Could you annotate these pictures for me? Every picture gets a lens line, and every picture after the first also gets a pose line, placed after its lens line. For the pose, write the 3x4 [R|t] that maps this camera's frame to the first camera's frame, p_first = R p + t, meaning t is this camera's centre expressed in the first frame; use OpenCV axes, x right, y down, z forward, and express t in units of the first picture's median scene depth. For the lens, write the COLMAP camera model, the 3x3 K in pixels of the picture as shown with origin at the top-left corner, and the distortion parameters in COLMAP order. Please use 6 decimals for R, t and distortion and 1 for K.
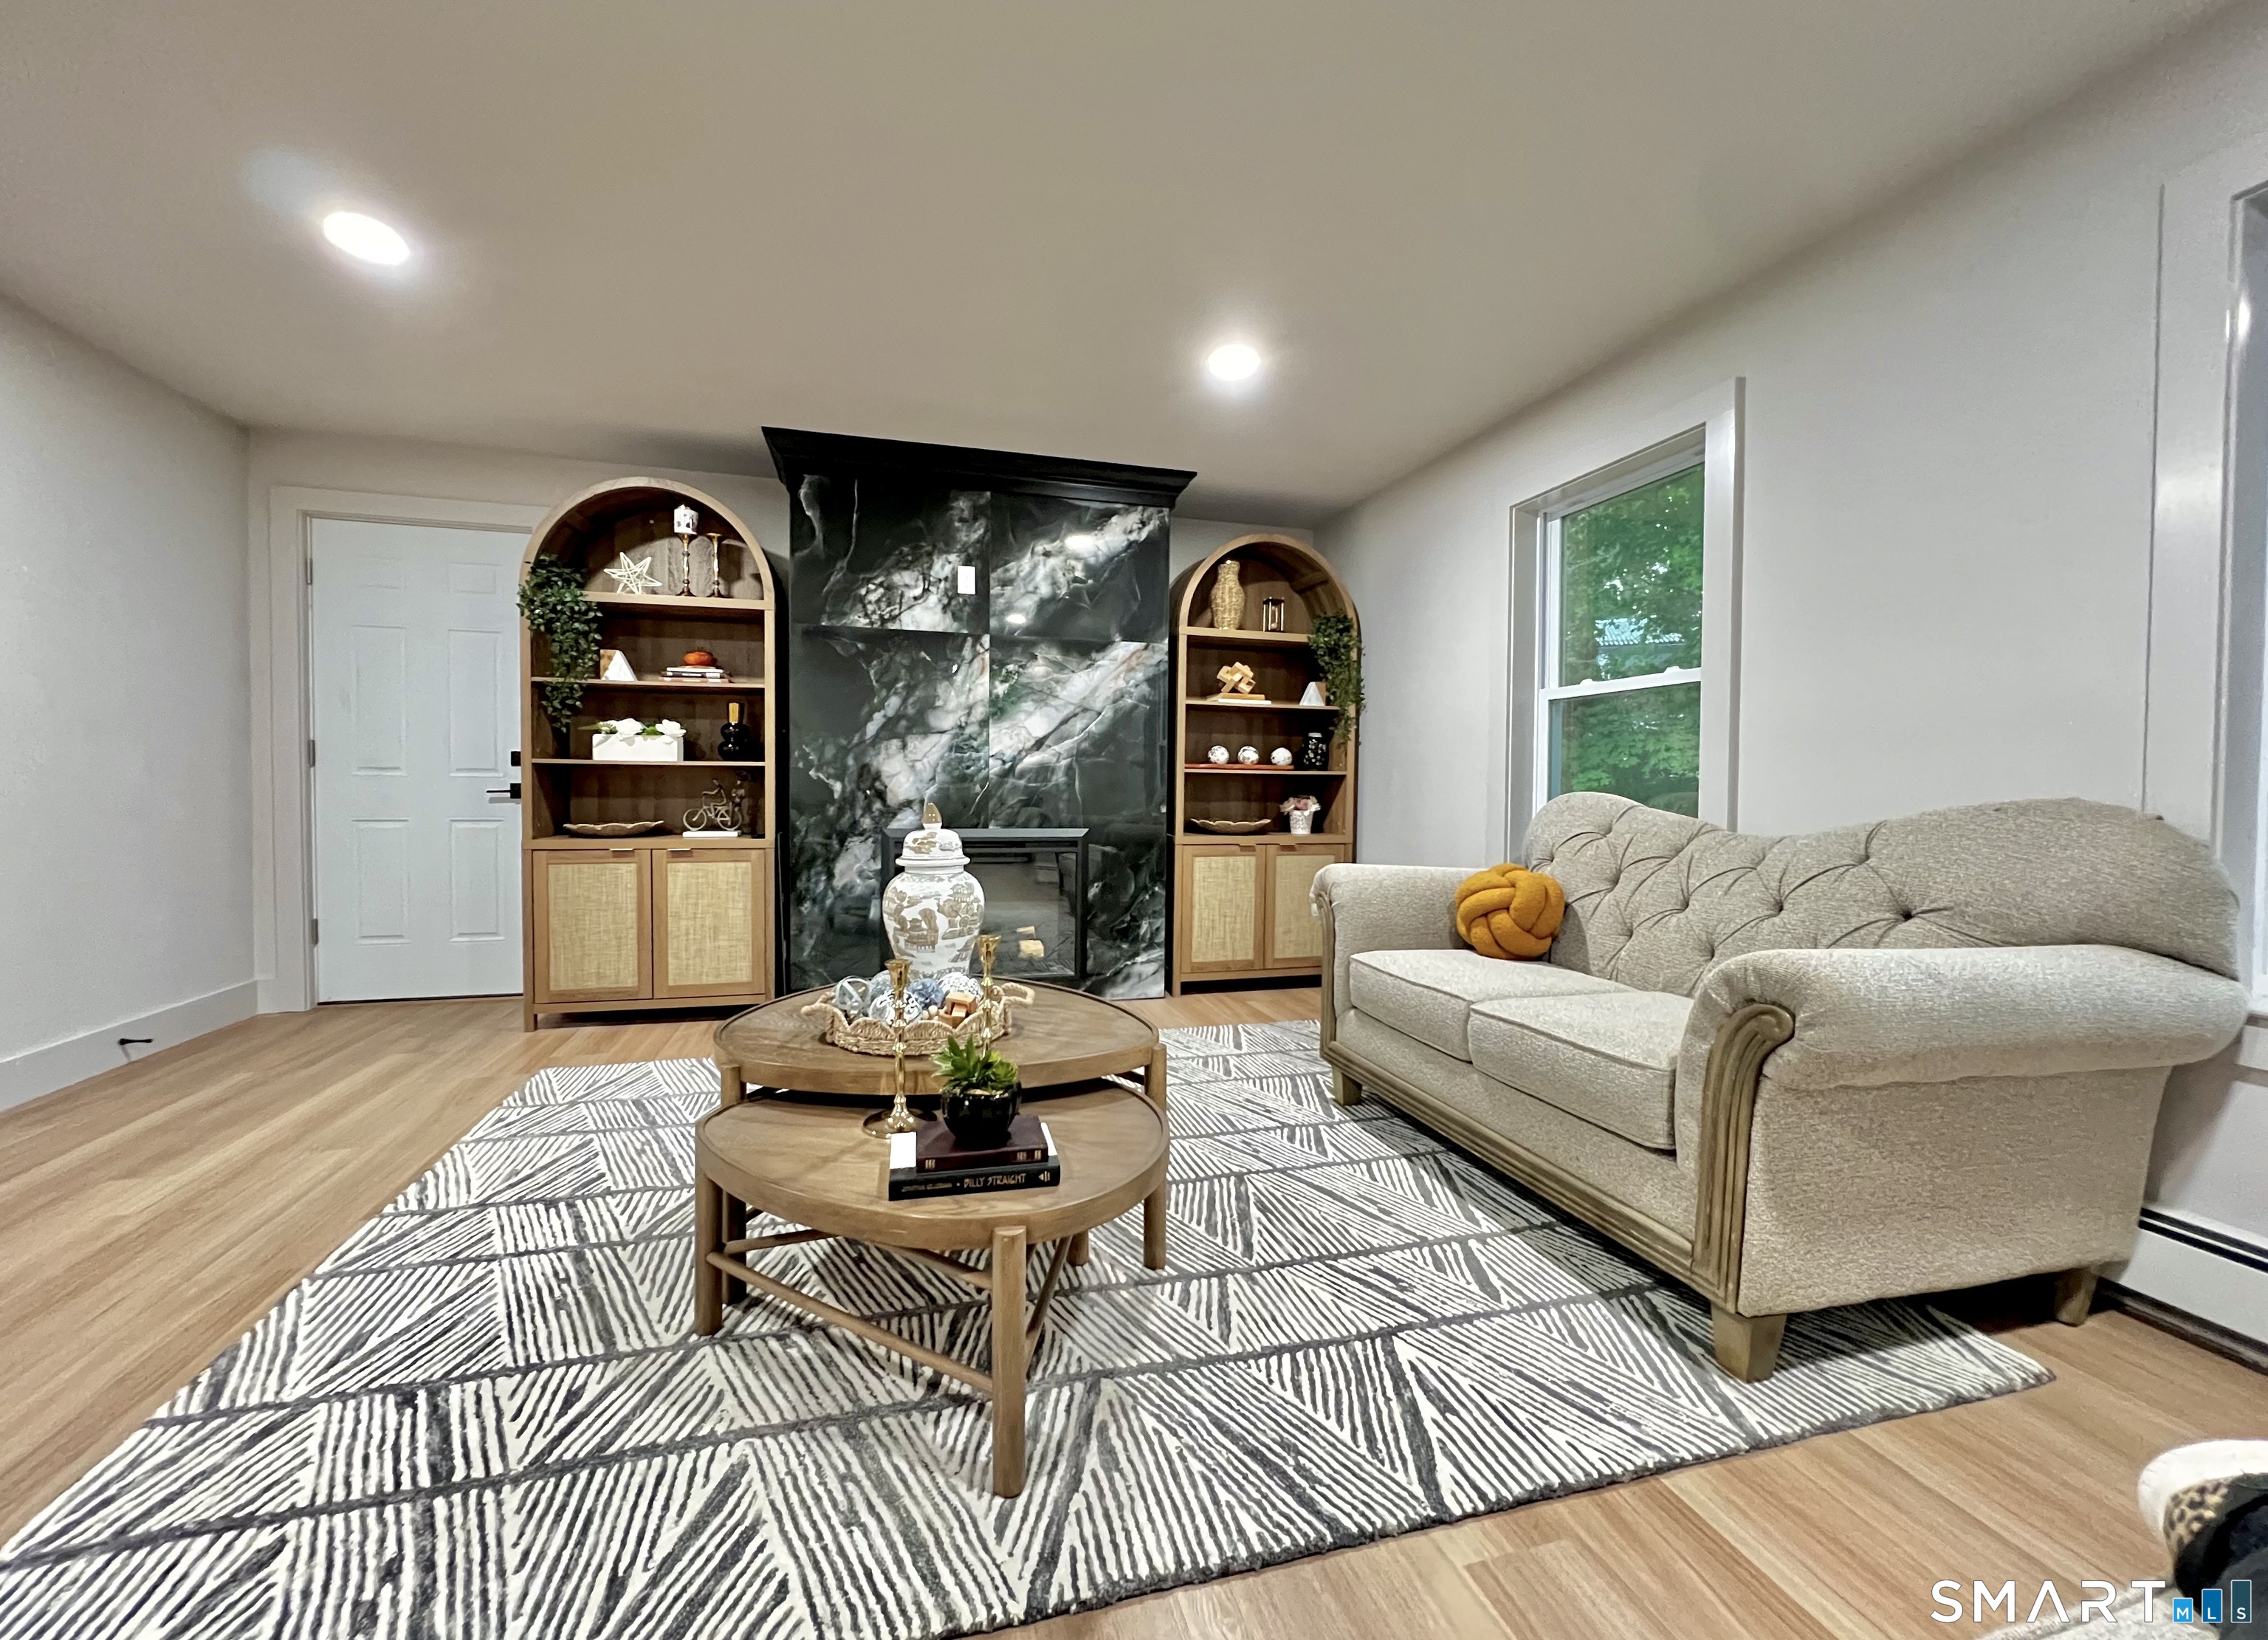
lens RADIAL K [[914.2, 0, 1134.0], [0, 914.2, 820.0], [0, 0, 1]] dist [0.000124, -0.000324]
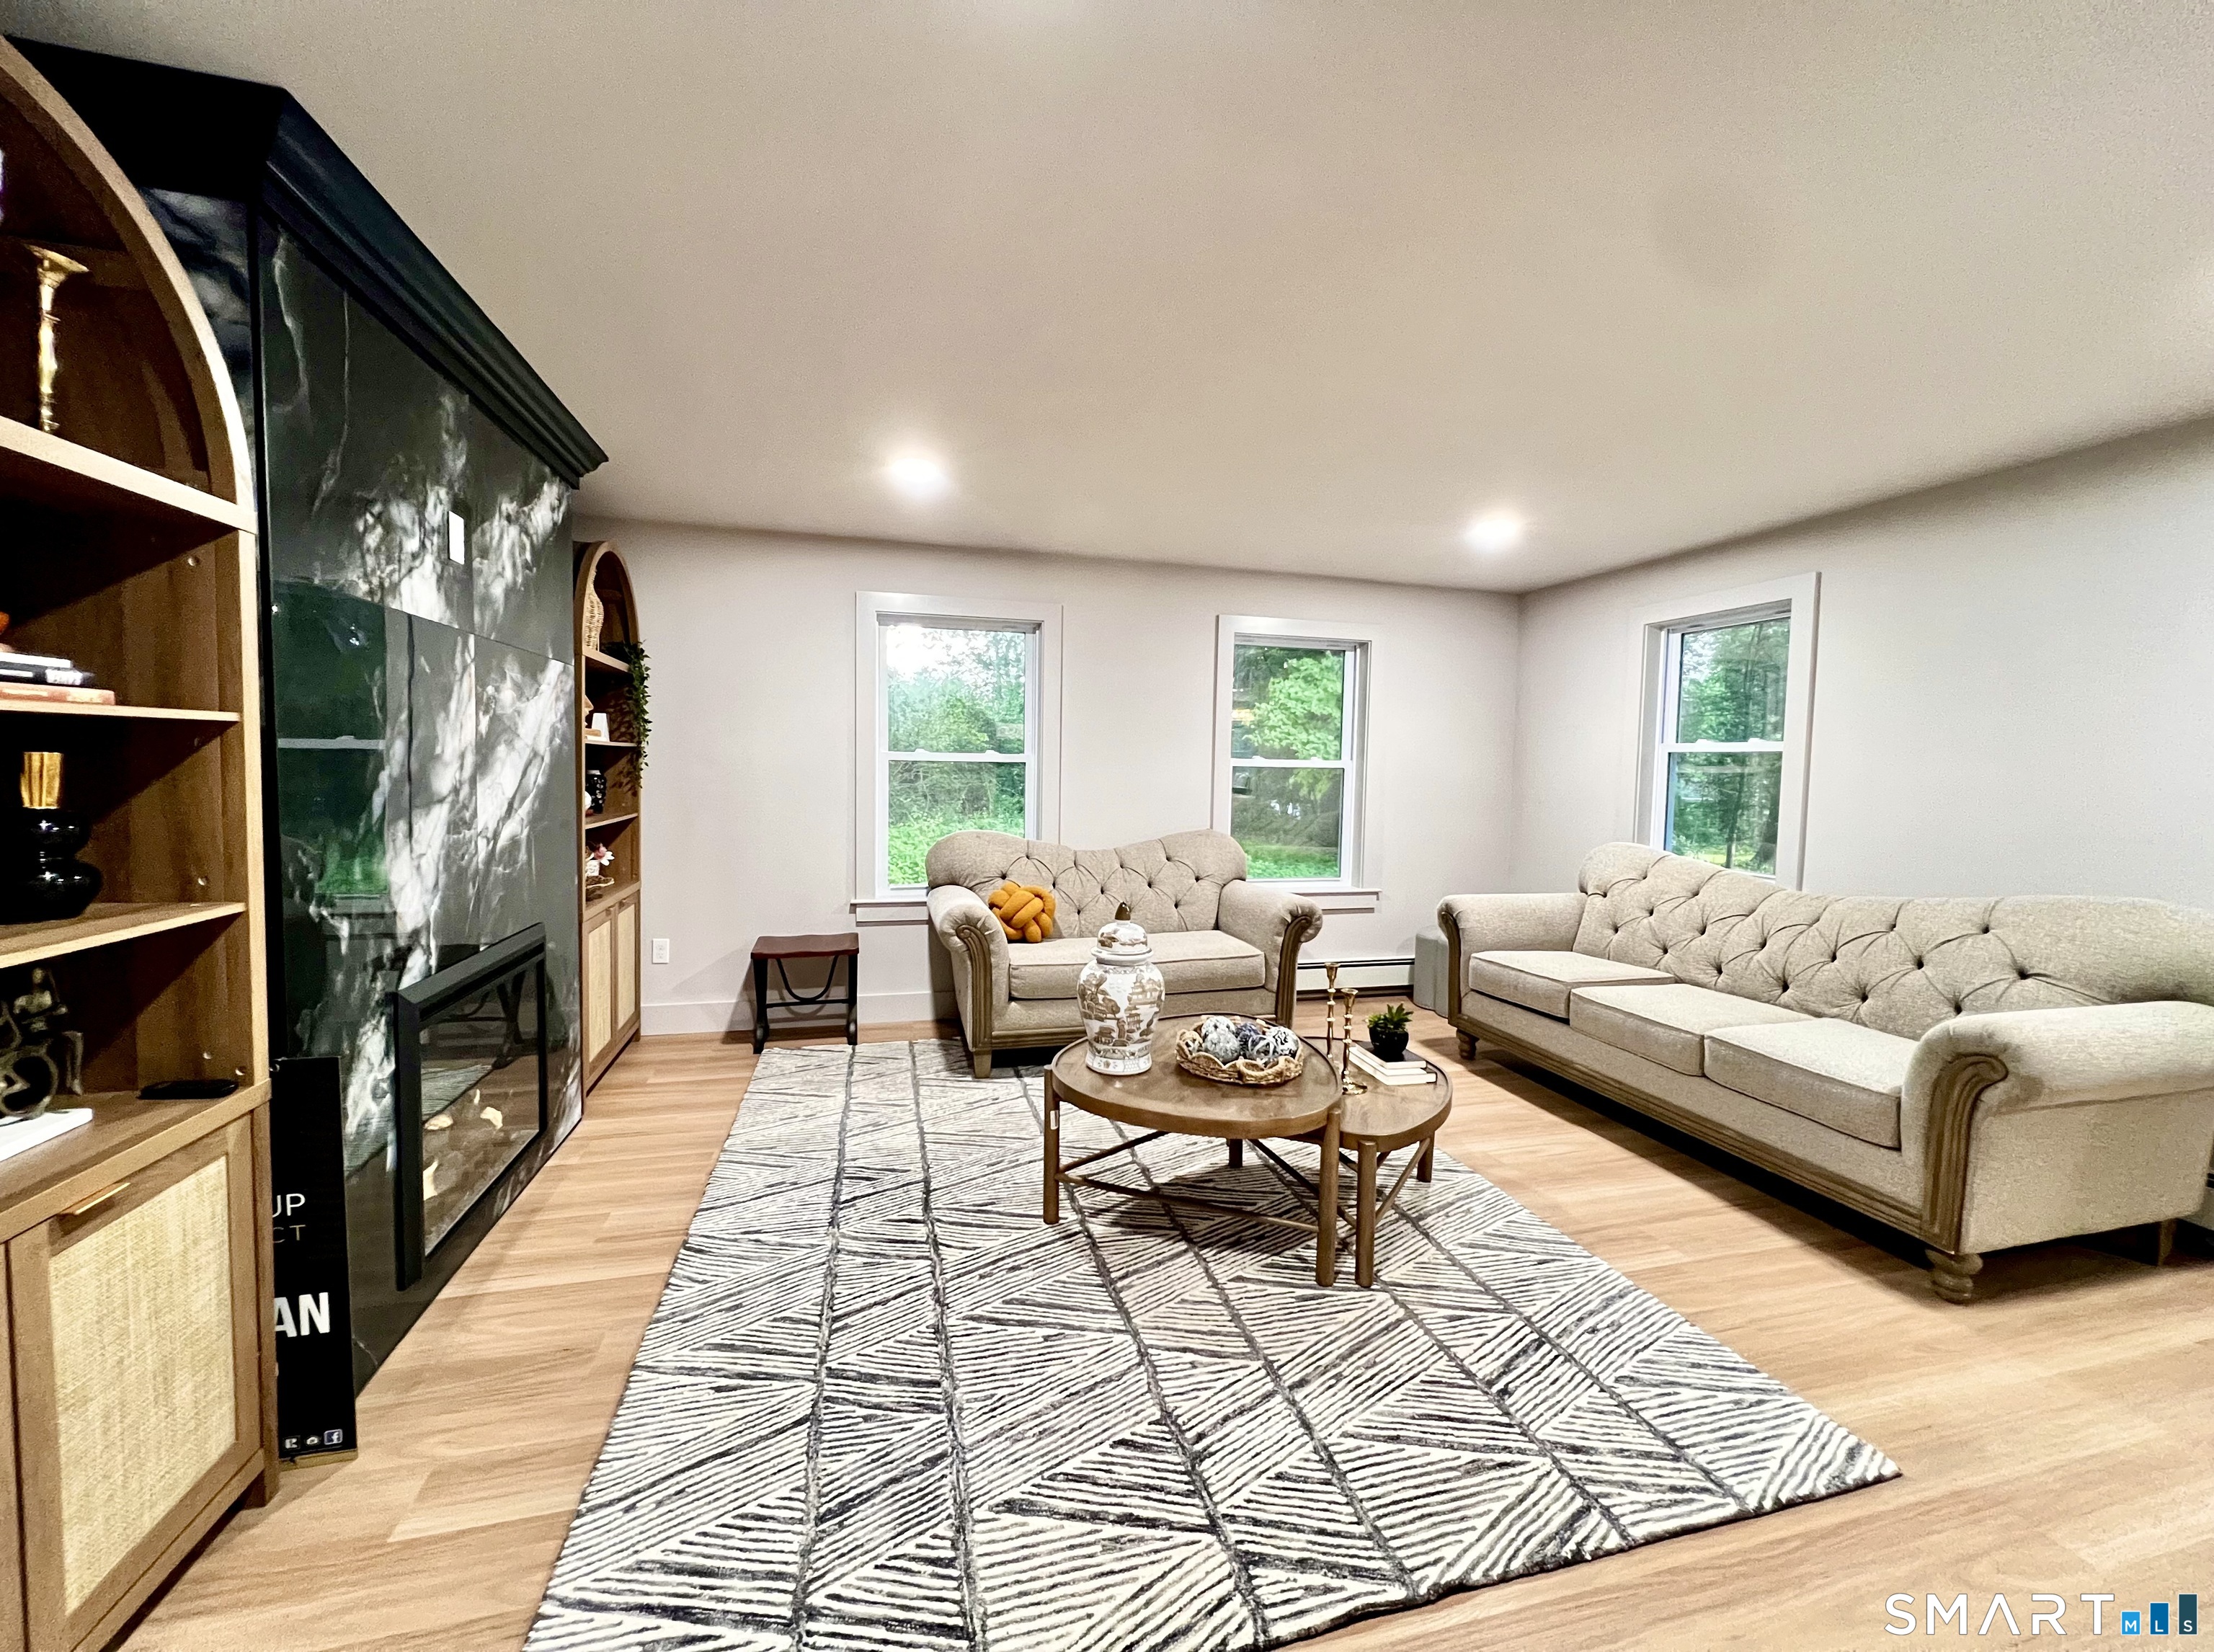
lens RADIAL K [[885.3, 0, 1107.0], [0, 885.3, 826.0], [0, 0, 1]] dist [0.000900, 0.000062]
pose [[0.007570, -0.079490, 0.996807, -1.738836], [0.017307, 0.996697, 0.079350, -0.267089], [-0.999822, 0.016651, 0.008920, 1.333139]]
